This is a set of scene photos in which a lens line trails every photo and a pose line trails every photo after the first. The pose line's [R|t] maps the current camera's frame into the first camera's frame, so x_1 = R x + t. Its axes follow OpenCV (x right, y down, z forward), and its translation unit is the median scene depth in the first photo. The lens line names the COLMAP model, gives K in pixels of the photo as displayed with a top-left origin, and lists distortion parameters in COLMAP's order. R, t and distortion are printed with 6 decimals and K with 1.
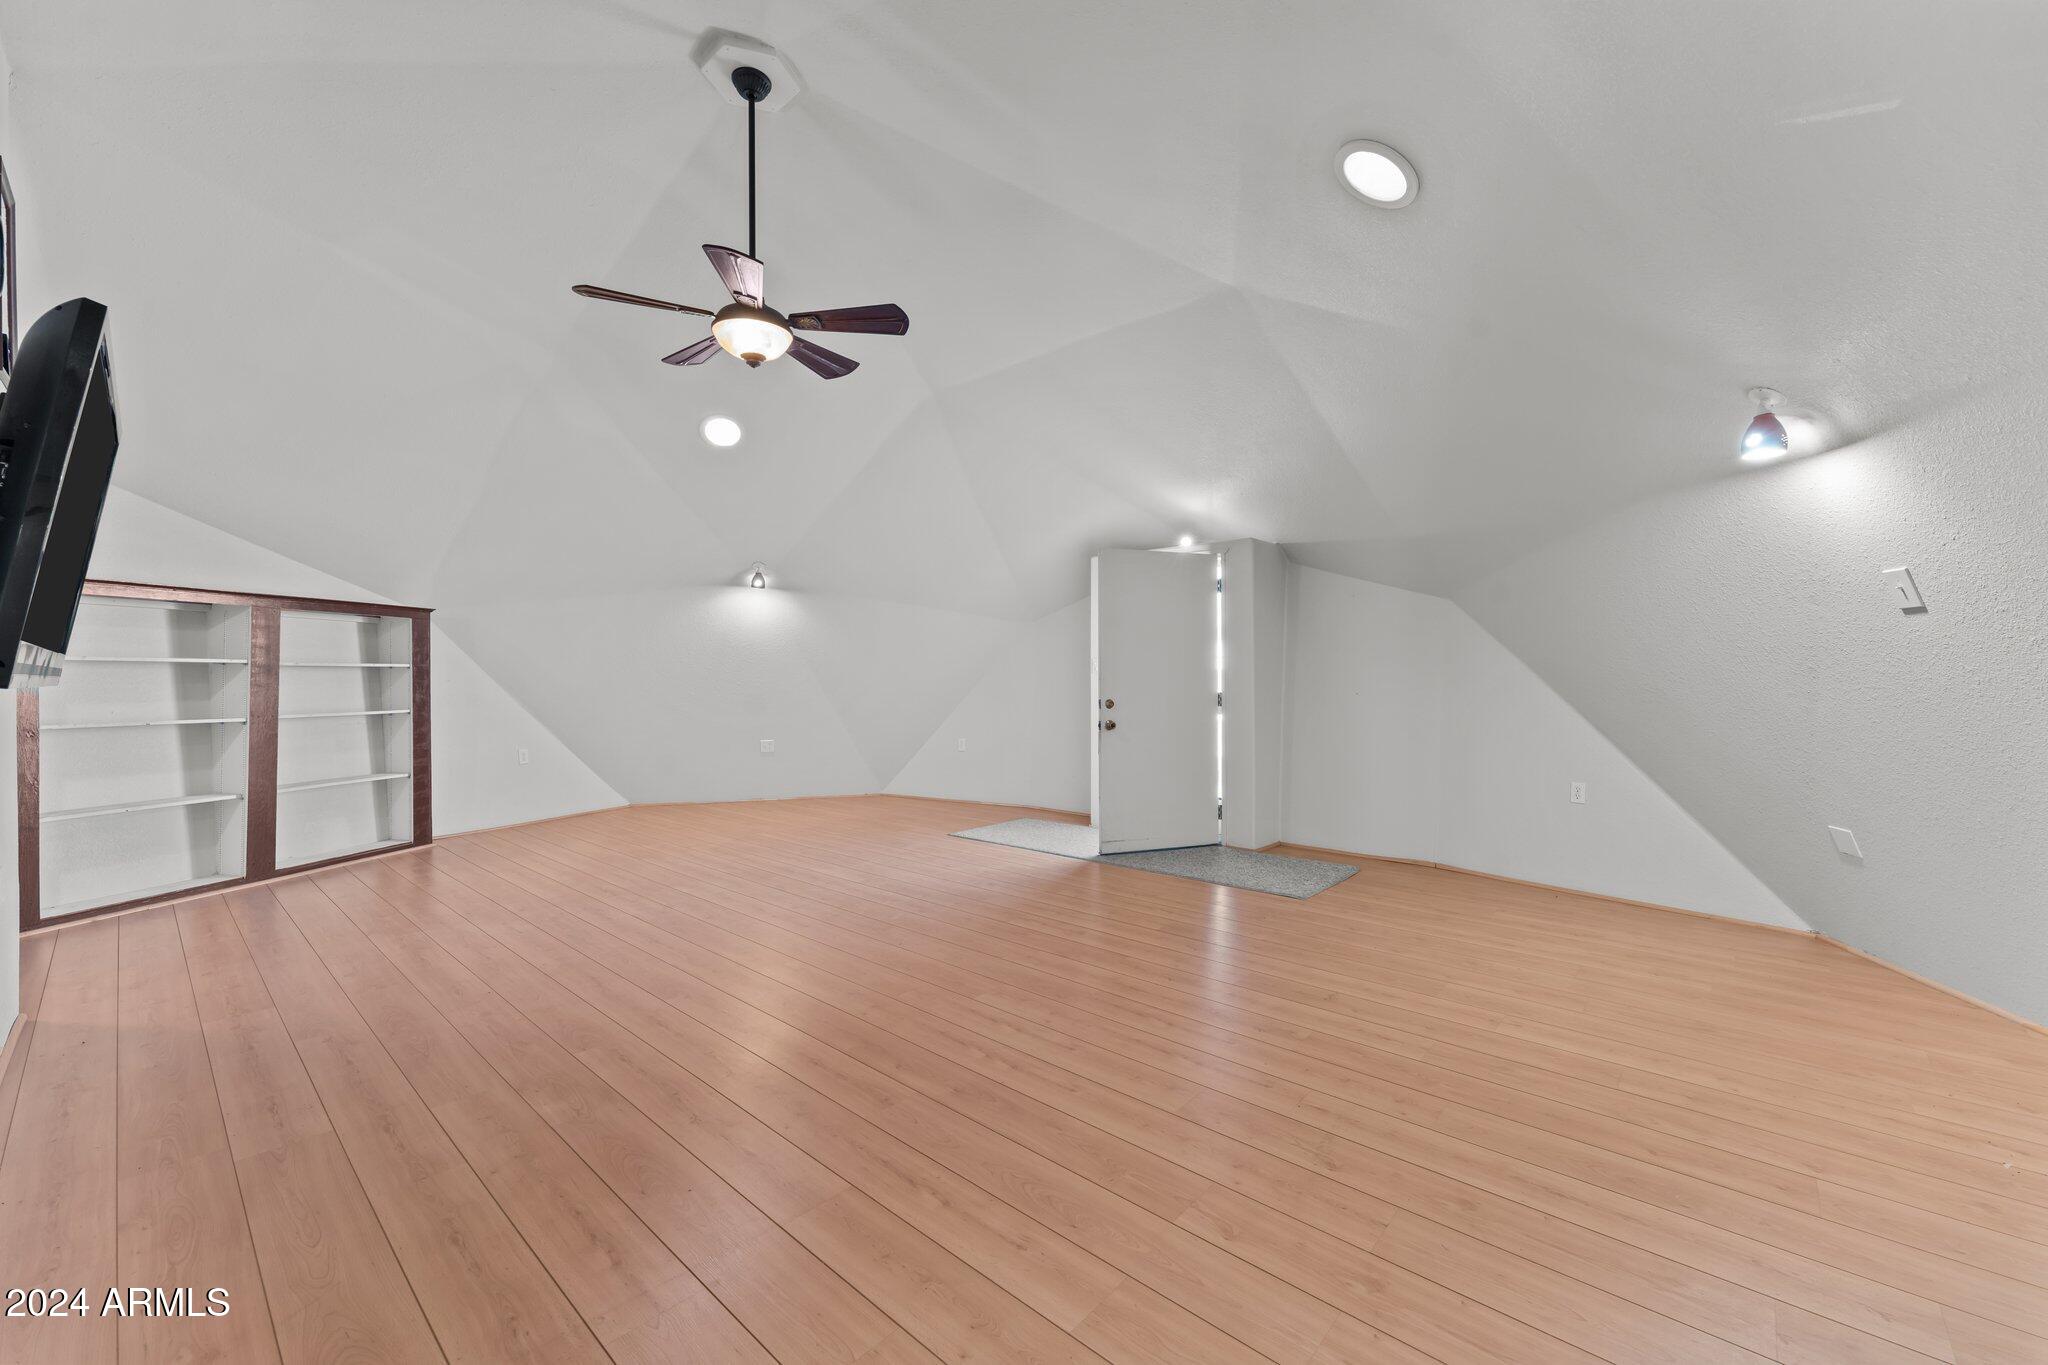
lens RADIAL K [[818.3, 0, 1025.4], [0, 818.3, 681.3], [0, 0, 1]] dist [-0.000452, -0.000456]
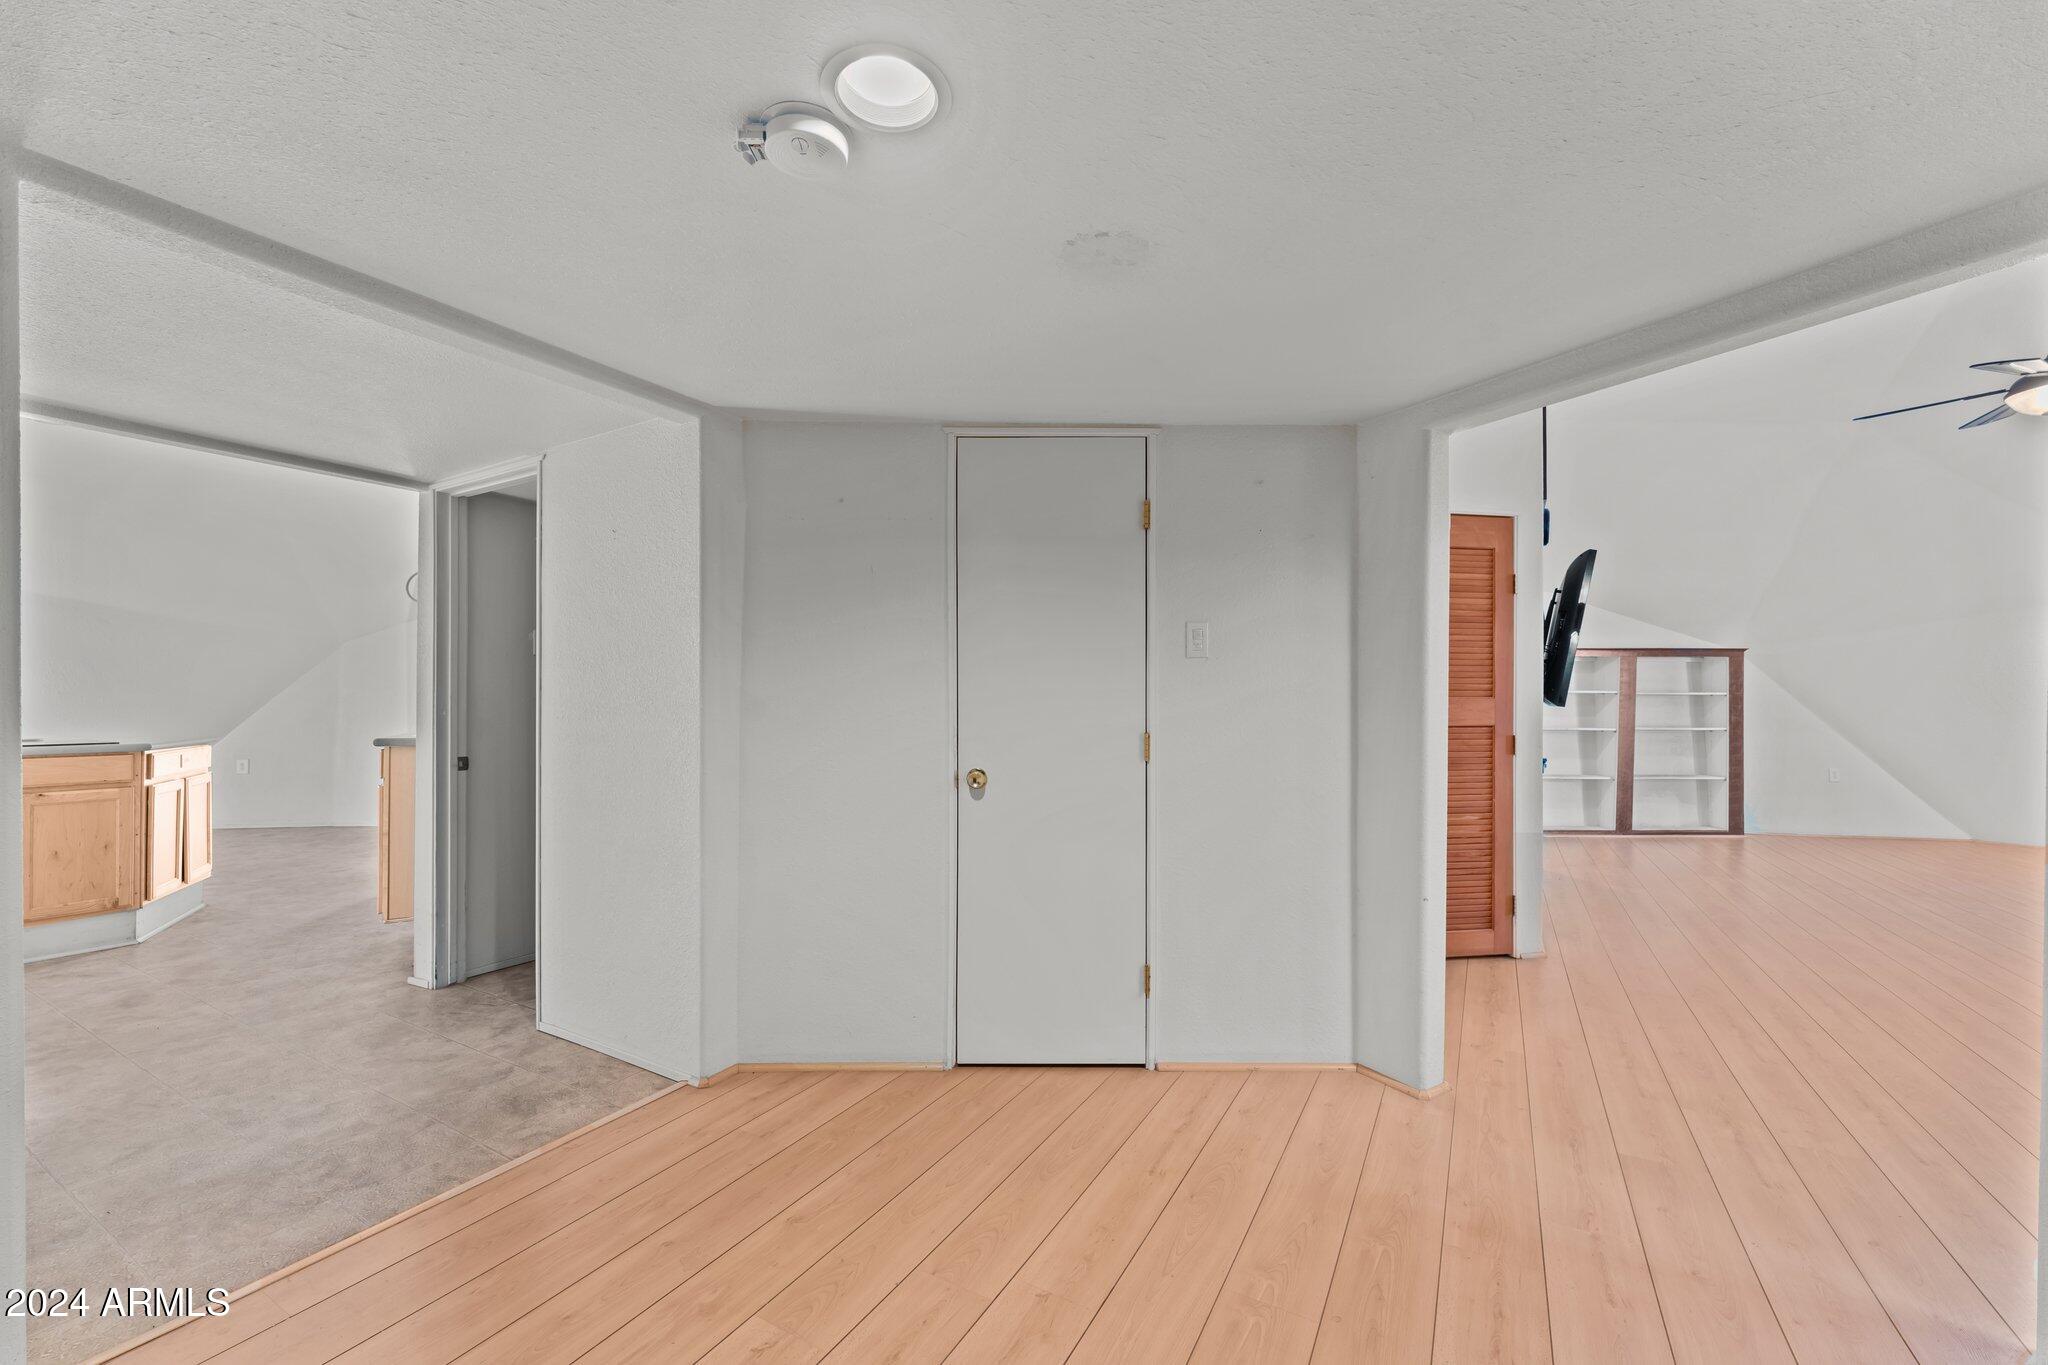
lens RADIAL K [[818.3, 0, 1031.6], [0, 818.3, 698.8], [0, 0, 1]] dist [-0.000452, -0.000456]
pose [[0.219657, 0.001465, -0.975576, 0.281312], [-0.007564, 0.999971, -0.000201, -0.002326], [0.975548, 0.007423, 0.219662, -0.374482]]
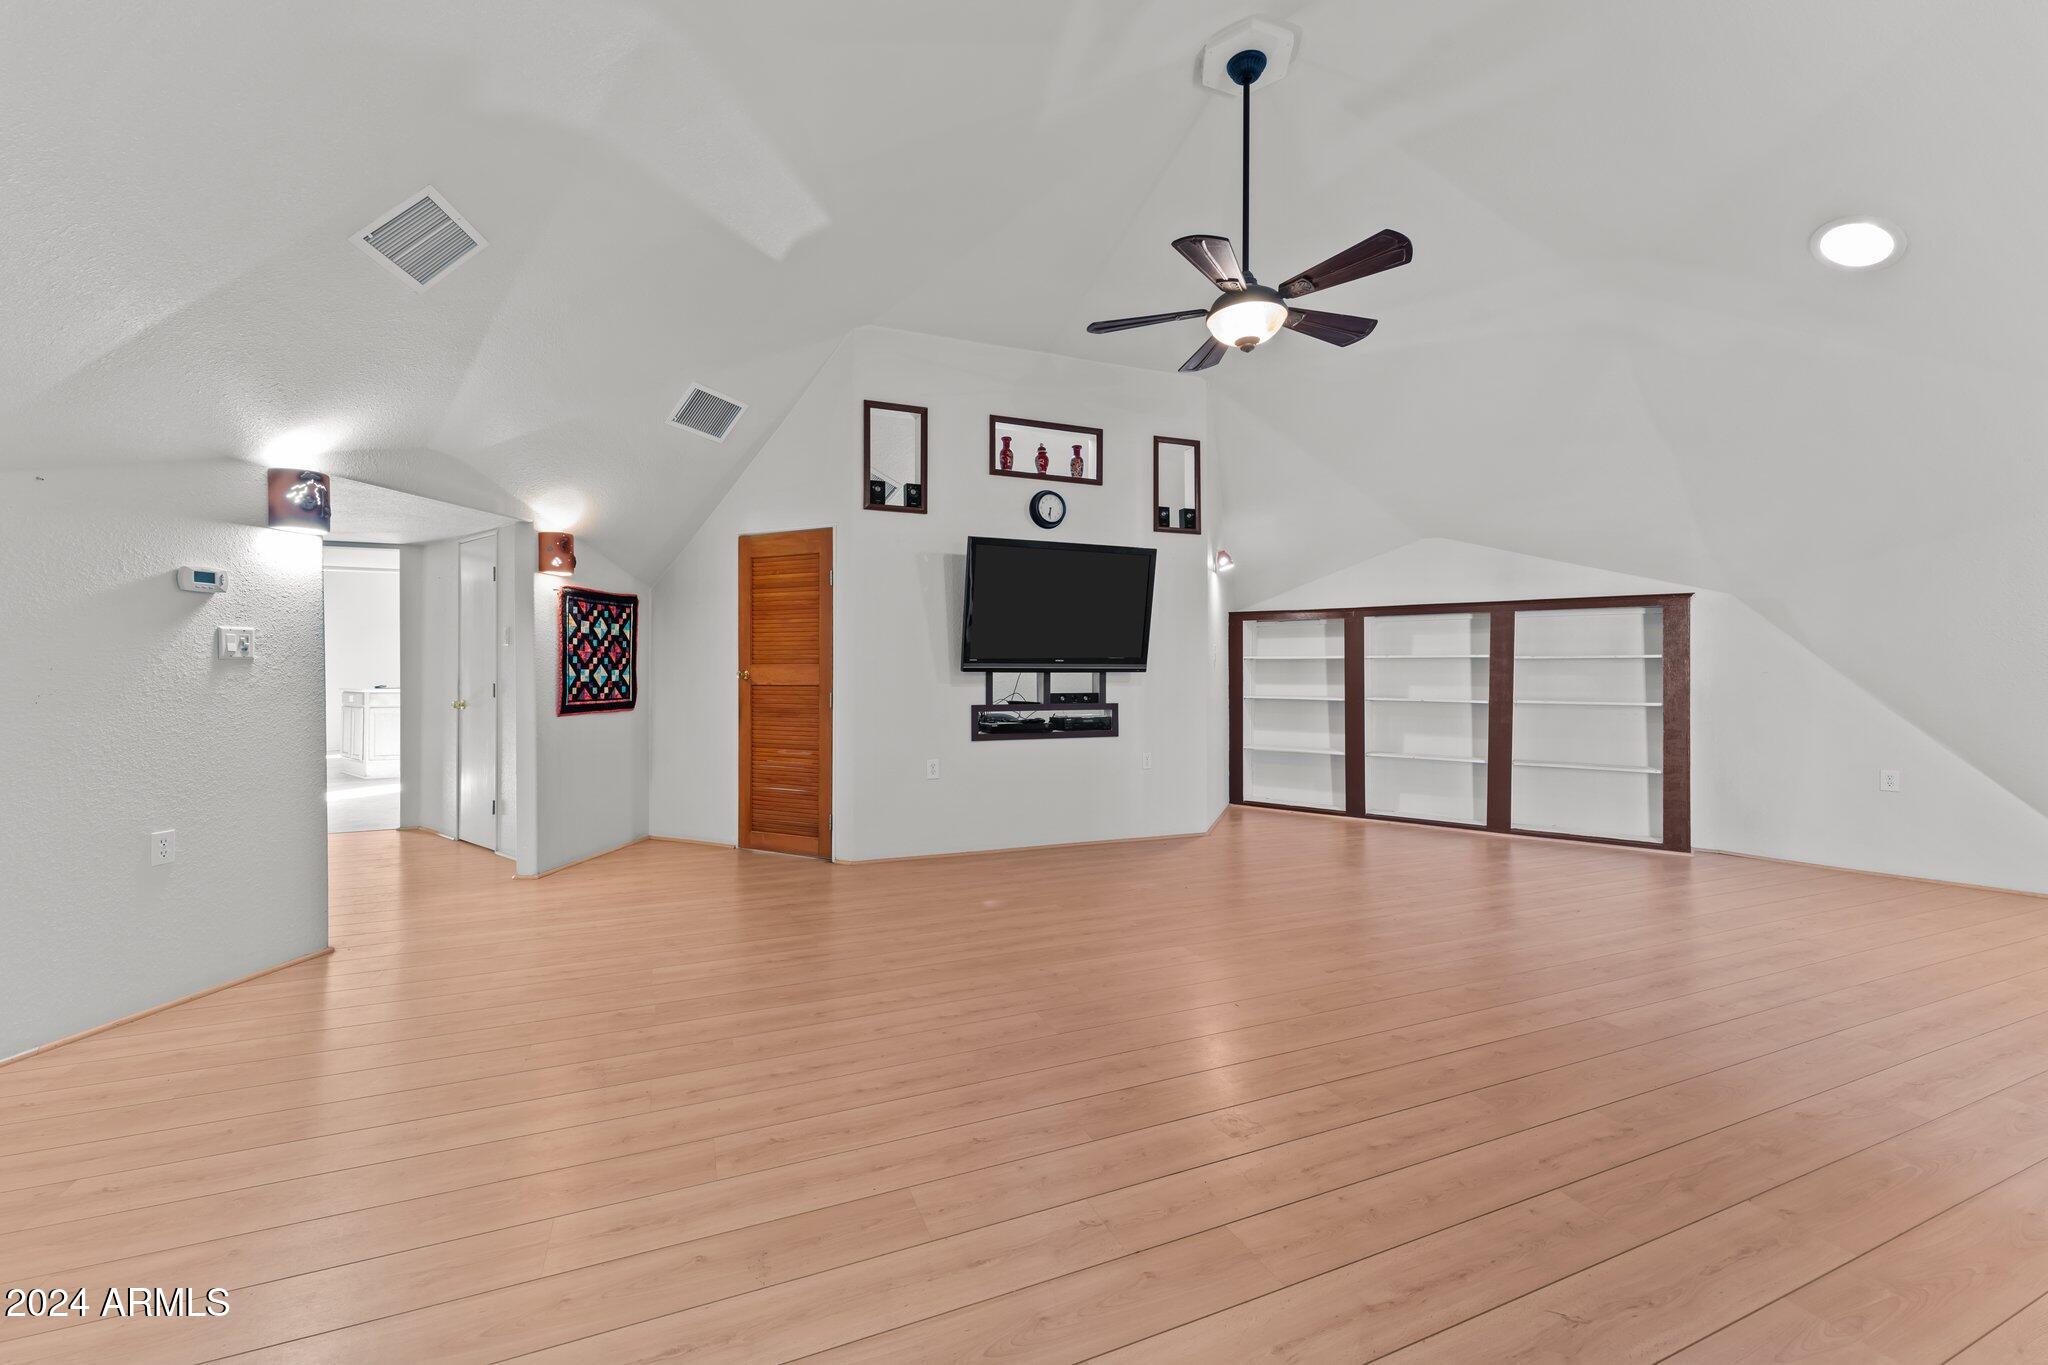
lens RADIAL K [[818.3, 0, 1016.0], [0, 818.3, 670.0], [0, 0, 1]] dist [-0.000452, -0.000456]
pose [[-0.433336, 0.003155, -0.901227, 0.446011], [-0.007482, 0.999947, 0.007098, -0.005054], [0.901201, 0.009819, -0.433289, 0.785817]]
